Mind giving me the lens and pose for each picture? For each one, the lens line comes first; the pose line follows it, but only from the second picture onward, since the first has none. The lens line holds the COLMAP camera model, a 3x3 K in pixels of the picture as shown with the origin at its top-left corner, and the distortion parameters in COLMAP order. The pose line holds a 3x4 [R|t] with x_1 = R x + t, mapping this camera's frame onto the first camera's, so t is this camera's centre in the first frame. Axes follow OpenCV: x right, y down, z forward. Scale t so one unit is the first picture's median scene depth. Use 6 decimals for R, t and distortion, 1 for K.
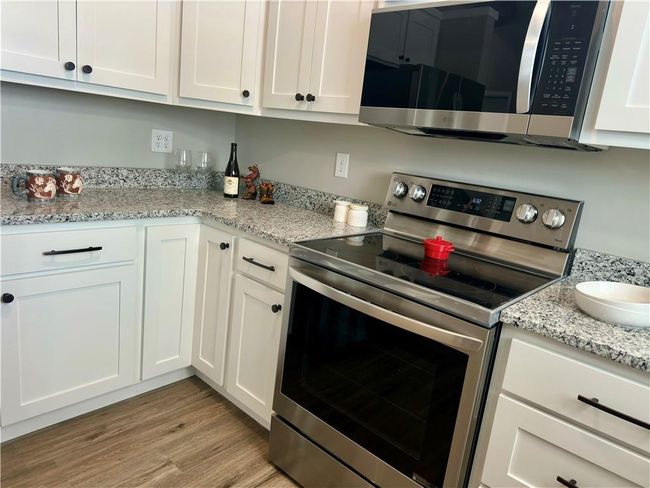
lens RADIAL K [[453.8, 0, 327.8], [0, 453.8, 243.5], [0, 0, 1]] dist [0.093765, -0.121467]
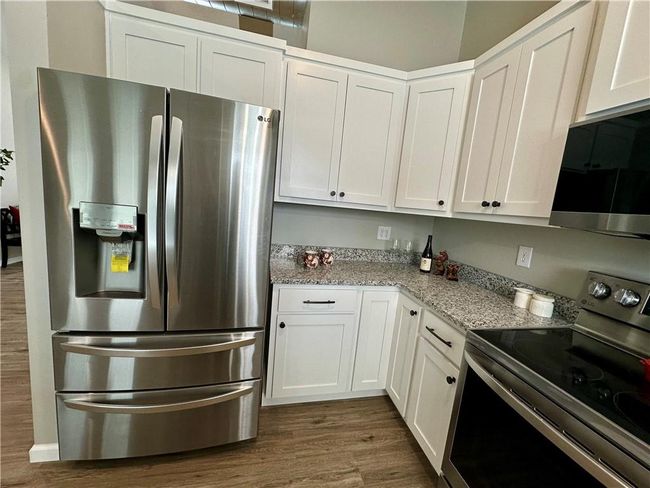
lens RADIAL K [[259.0, 0, 327.0], [0, 259.0, 243.6], [0, 0, 1]] dist [0.000373, 0.000263]
pose [[0.821796, 0.044291, -0.568057, -0.010872], [-0.126678, 0.986225, -0.106367, -0.083523], [0.555521, 0.159372, 0.816086, 0.202077]]
